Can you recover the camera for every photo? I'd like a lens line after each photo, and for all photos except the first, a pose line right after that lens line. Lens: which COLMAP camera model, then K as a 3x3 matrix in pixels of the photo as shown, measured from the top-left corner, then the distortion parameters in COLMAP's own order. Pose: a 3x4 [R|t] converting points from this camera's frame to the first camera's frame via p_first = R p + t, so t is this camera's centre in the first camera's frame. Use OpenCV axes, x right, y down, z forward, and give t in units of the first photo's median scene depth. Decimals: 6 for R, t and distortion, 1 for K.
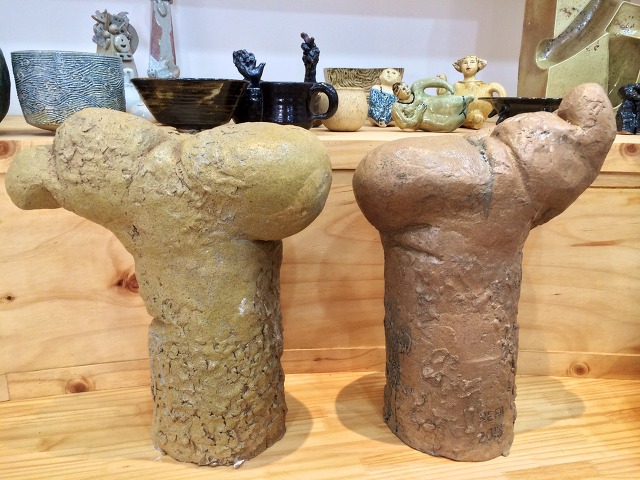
lens RADIAL K [[547.3, 0, 320.7], [0, 547.3, 238.4], [0, 0, 1]] dist [0.053272, -0.091890]
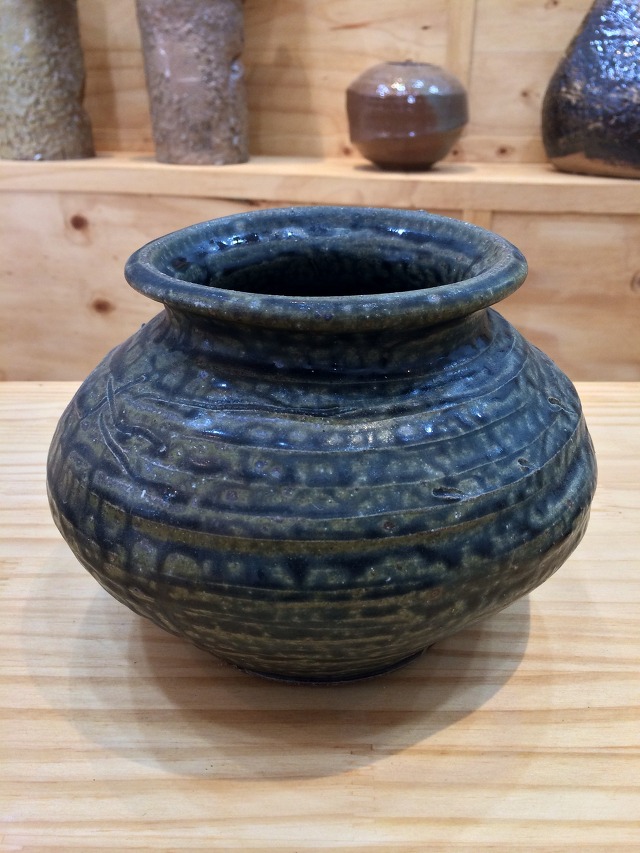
lens RADIAL K [[729.4, 0, 314.9], [0, 729.4, 424.9], [0, 0, 1]] dist [0.053272, -0.091890]
pose [[0.971515, 0.095239, -0.216997, 1.085256], [-0.049894, 0.977367, 0.205582, 0.669514], [0.231665, -0.188899, 0.954279, -0.869497]]
